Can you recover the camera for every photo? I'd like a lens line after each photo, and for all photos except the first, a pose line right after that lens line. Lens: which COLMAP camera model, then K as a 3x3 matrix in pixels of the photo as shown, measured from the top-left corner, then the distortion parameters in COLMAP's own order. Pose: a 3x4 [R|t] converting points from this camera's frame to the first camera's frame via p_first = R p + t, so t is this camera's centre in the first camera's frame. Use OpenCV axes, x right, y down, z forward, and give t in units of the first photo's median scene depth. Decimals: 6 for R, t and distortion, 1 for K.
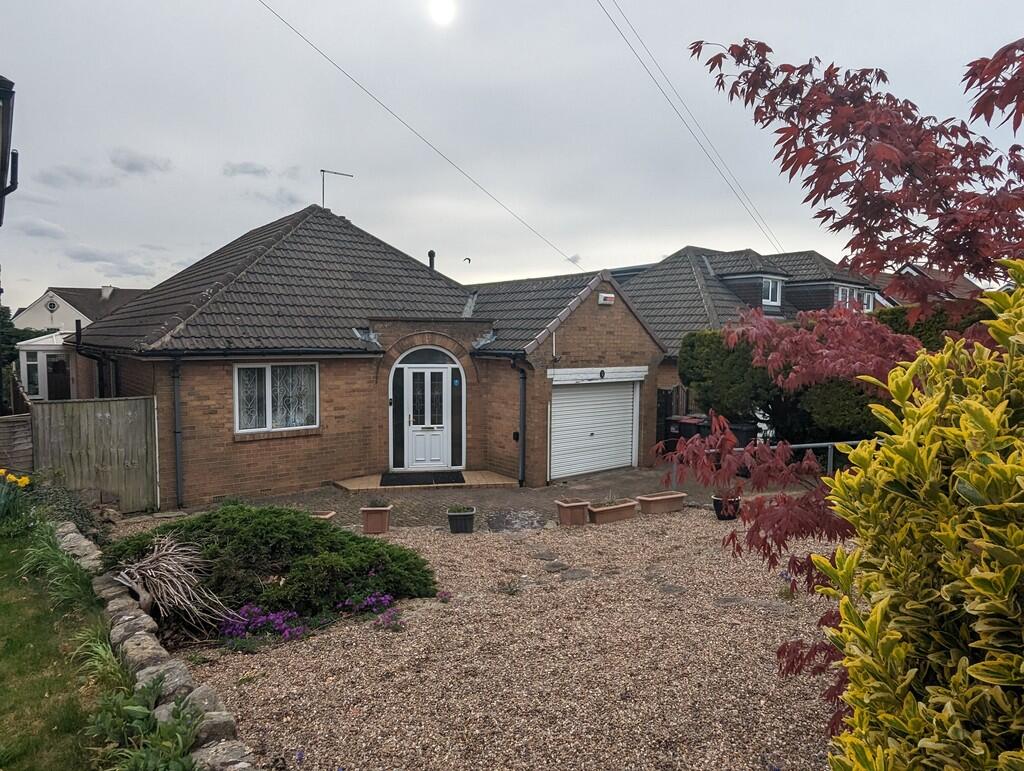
lens RADIAL K [[629.0, 0, 512.0], [0, 629.0, 385.5], [0, 0, 1]] dist [-0.004448, -0.001595]
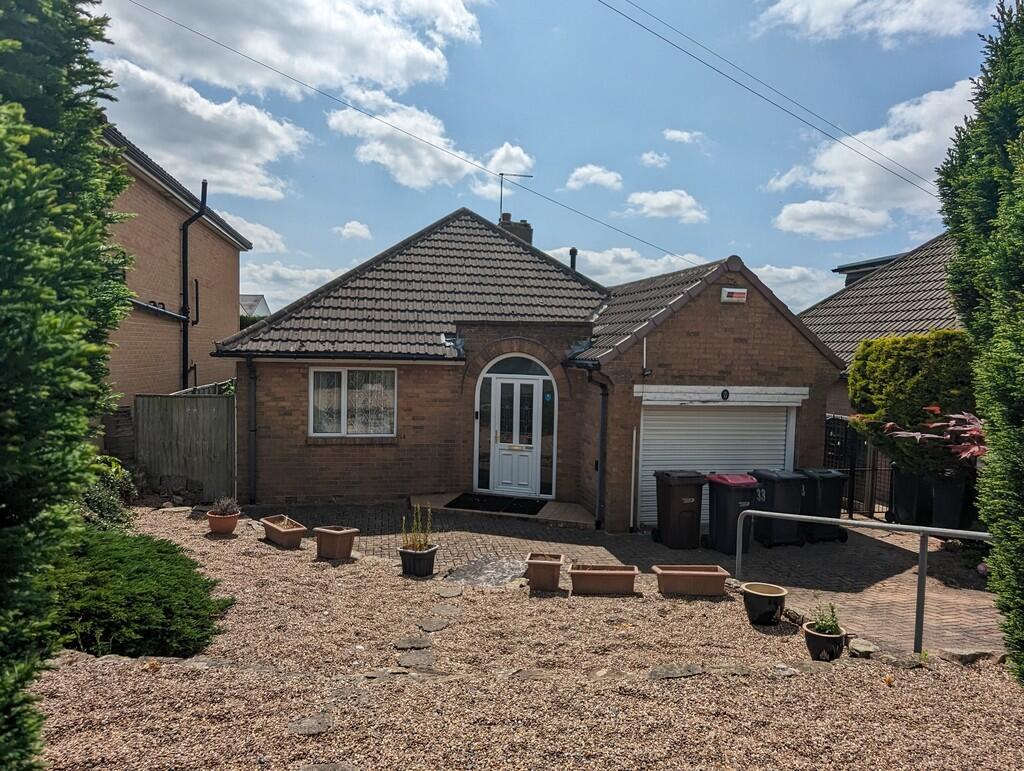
lens RADIAL K [[647.3, 0, 512.0], [0, 647.3, 385.5], [0, 0, 1]] dist [-0.000722, -0.005027]
pose [[0.886268, 0.038203, -0.461594, 0.285142], [-0.050004, 0.998660, -0.013357, -0.006367], [0.460465, 0.034920, 0.886991, 0.200753]]
